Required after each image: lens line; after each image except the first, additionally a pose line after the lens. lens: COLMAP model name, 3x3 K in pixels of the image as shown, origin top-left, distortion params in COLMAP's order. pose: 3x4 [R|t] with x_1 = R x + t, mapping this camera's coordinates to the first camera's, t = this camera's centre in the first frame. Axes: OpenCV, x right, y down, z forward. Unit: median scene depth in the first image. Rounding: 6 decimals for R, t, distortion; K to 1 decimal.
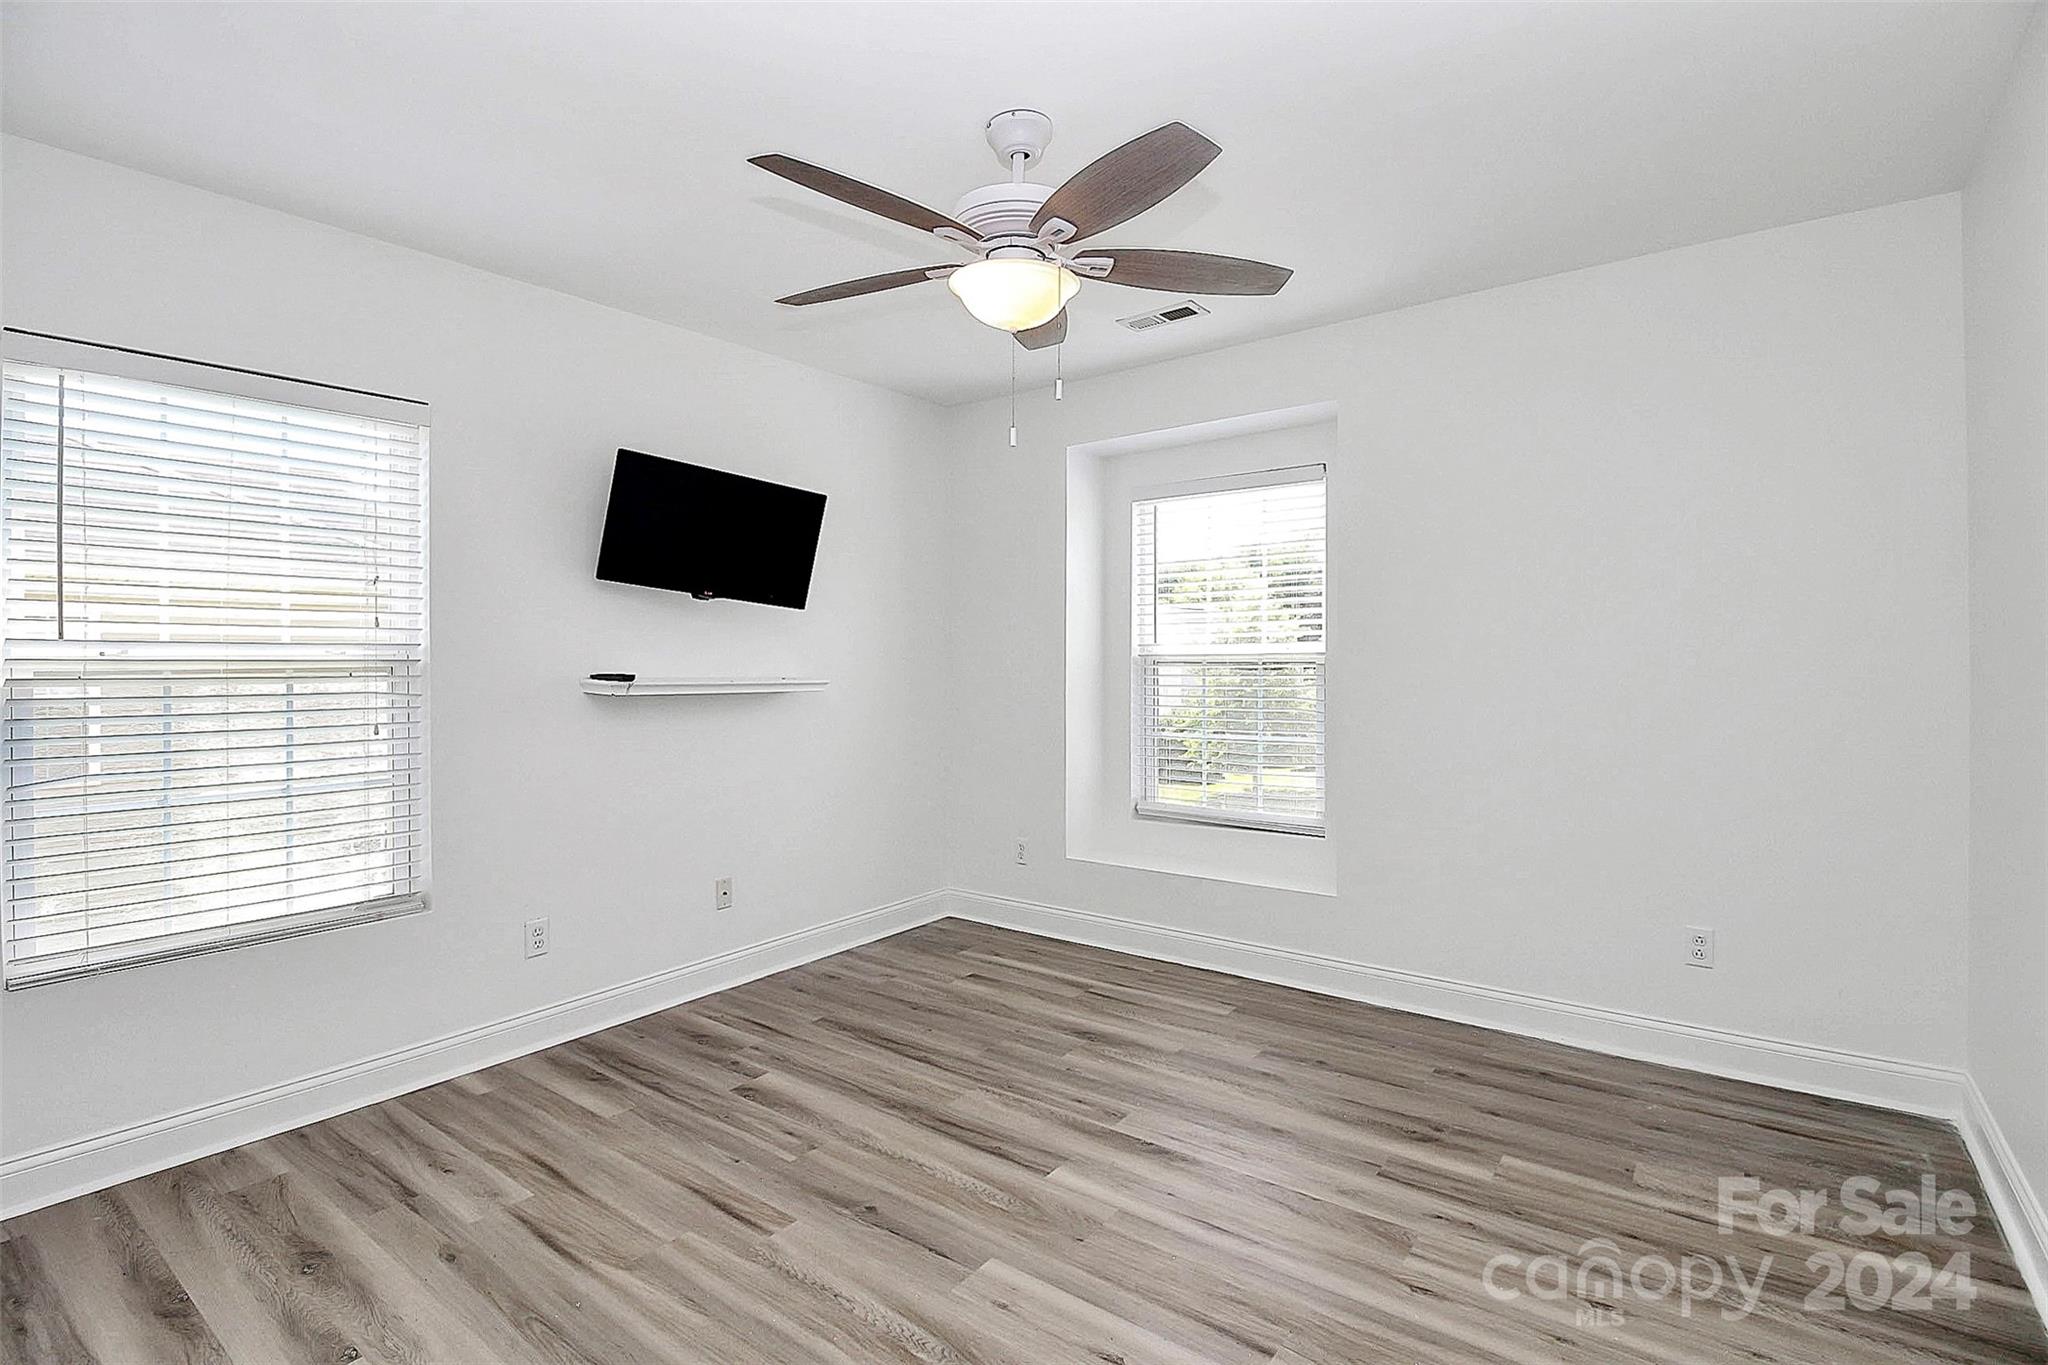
lens RADIAL K [[955.6, 0, 1032.5], [0, 955.6, 667.7], [0, 0, 1]] dist [-0.019772, -0.001094]
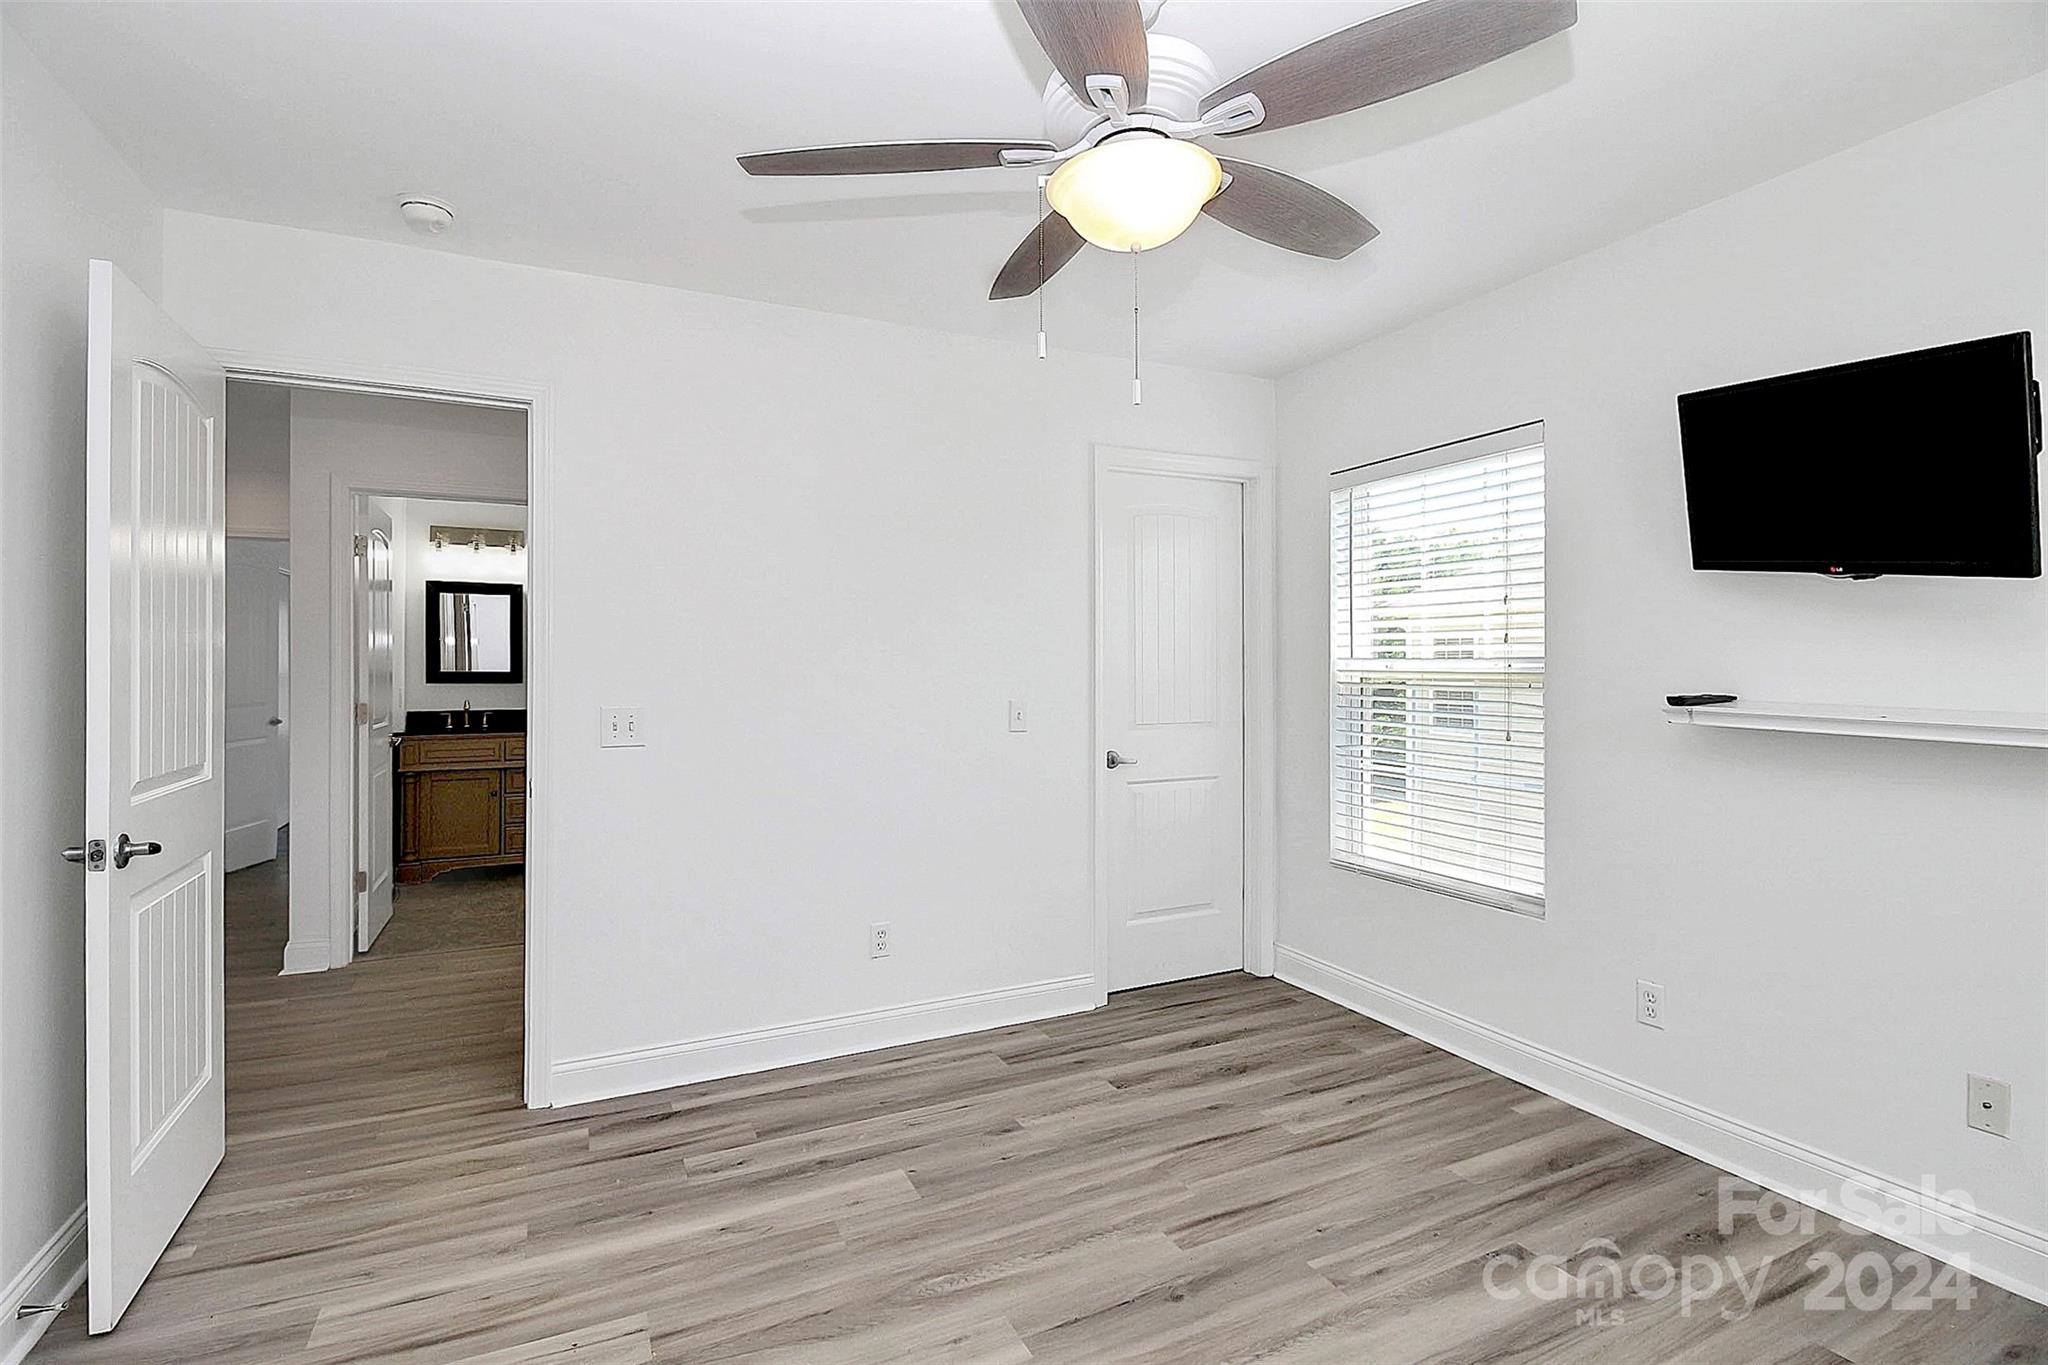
lens RADIAL K [[955.6, 0, 1031.8], [0, 955.6, 674.2], [0, 0, 1]] dist [-0.019772, -0.001094]
pose [[-0.457953, 0.015899, -0.888834, 0.586055], [-0.002538, 0.999813, 0.019191, -0.028212], [0.888973, 0.011044, -0.457827, 1.112924]]
